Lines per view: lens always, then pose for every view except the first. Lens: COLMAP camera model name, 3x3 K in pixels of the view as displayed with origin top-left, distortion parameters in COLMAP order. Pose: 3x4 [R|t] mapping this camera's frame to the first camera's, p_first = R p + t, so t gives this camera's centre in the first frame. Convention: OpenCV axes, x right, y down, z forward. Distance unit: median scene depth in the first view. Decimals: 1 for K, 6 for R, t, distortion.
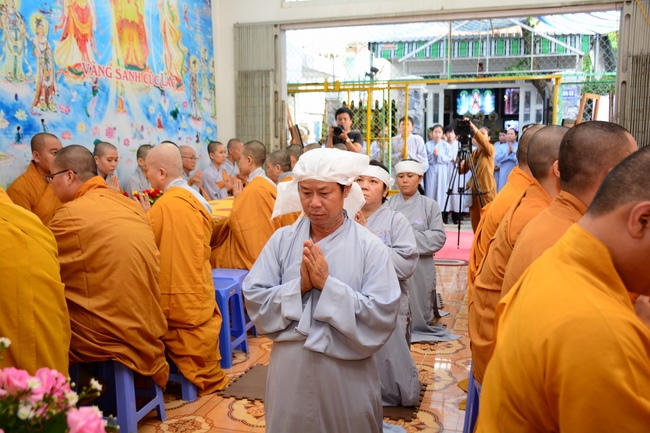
lens RADIAL K [[667.4, 0, 324.4], [0, 667.4, 215.1], [0, 0, 1]] dist [0.060762, 0.000000]
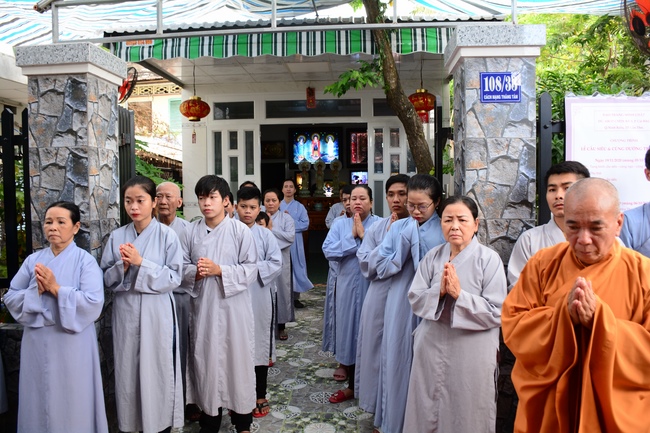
lens RADIAL K [[533.8, 0, 324.7], [0, 533.8, 216.8], [0, 0, 1]] dist [-0.098163, 0.063985]
pose [[0.980382, -0.020646, 0.196024, 0.114051], [0.032234, 0.997904, -0.056115, -0.052863], [-0.194454, 0.061333, 0.978992, 0.393281]]
